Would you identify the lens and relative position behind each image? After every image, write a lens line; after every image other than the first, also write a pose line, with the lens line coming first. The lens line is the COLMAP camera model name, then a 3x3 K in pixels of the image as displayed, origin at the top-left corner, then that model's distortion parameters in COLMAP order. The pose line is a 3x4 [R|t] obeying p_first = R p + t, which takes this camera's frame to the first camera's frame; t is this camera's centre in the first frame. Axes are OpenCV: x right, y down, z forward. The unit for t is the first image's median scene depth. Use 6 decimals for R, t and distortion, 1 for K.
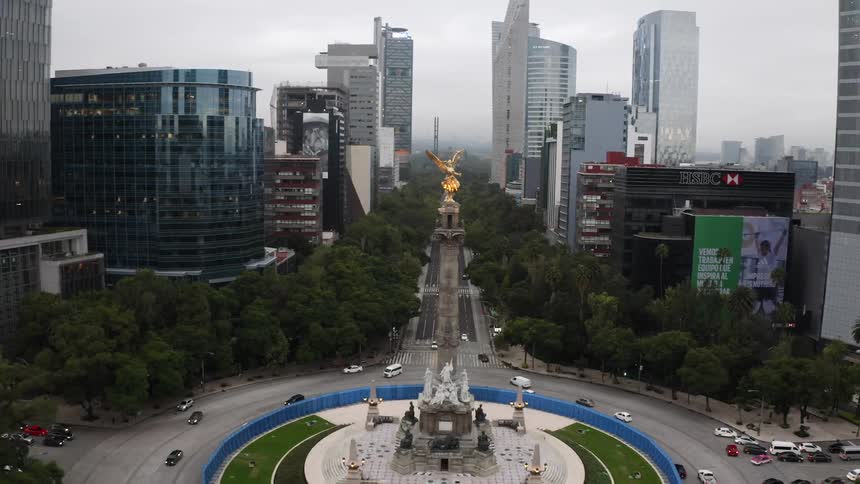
lens RADIAL K [[685.9, 0, 430.0], [0, 685.9, 242.0], [0, 0, 1]] dist [-0.211084, 0.061115]
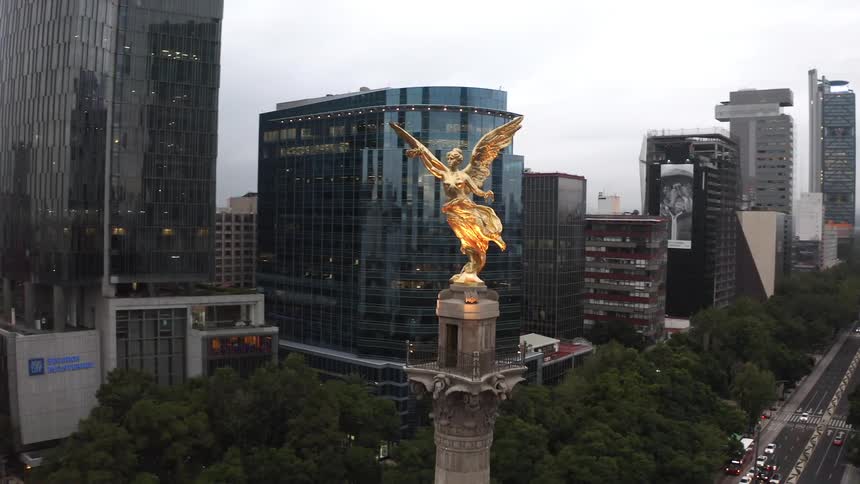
lens RADIAL K [[685.9, 0, 430.0], [0, 685.9, 242.0], [0, 0, 1]] dist [-0.211084, 0.061115]
pose [[0.797889, 0.014153, -0.602638, 0.076956], [-0.080713, 0.993230, -0.083538, -0.018419], [0.597377, 0.115295, 0.793630, 0.279859]]
